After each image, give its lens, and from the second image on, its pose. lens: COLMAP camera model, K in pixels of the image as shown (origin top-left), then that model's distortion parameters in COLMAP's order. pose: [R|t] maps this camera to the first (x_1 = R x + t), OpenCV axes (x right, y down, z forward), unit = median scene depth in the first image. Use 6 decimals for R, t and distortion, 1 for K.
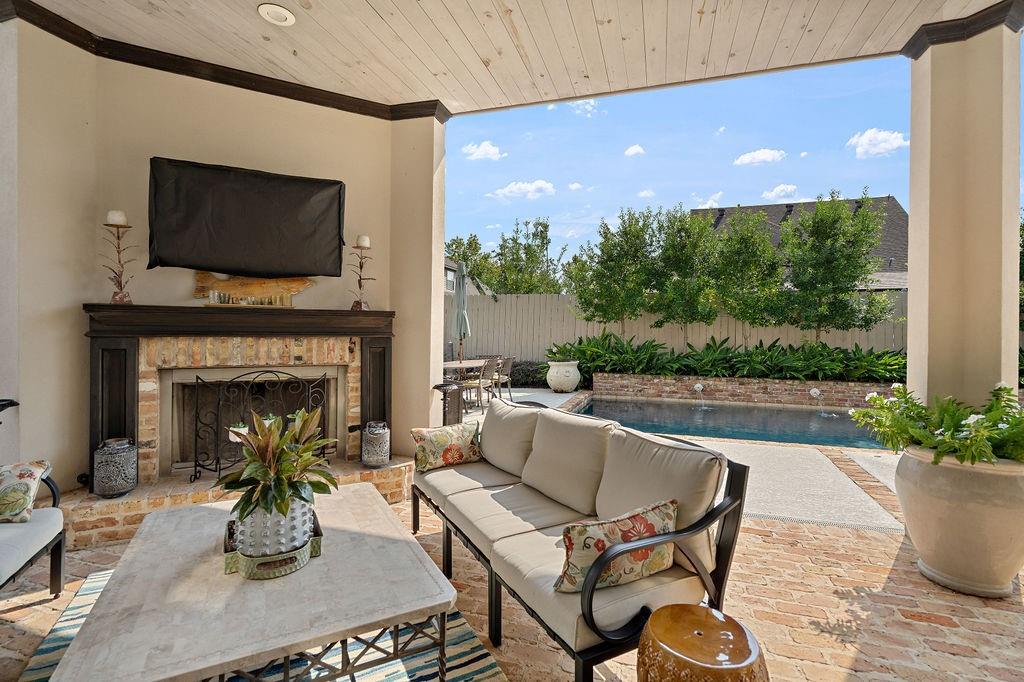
lens RADIAL K [[481.5, 0, 510.7], [0, 481.5, 329.9], [0, 0, 1]] dist [-0.003897, -0.000236]
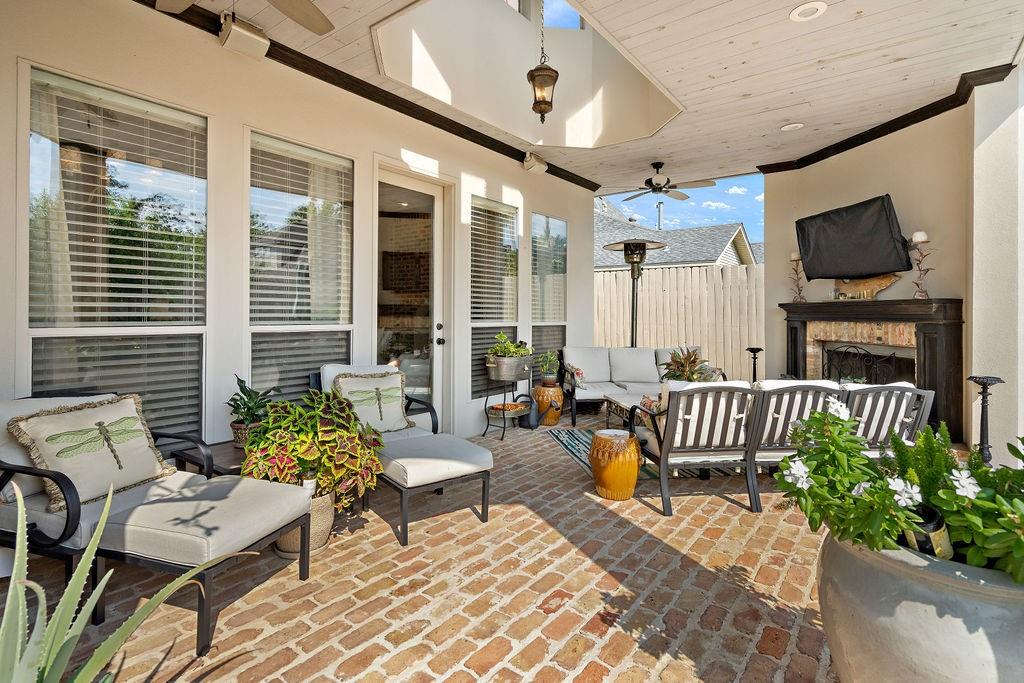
lens RADIAL K [[504.5, 0, 506.2], [0, 504.5, 311.6], [0, 0, 1]] dist [-0.000037, -0.000006]
pose [[-0.338733, -0.014346, -0.940773, 1.192319], [-0.006658, 0.999895, -0.012850, 0.010443], [0.940859, 0.001911, -0.338793, 0.531273]]
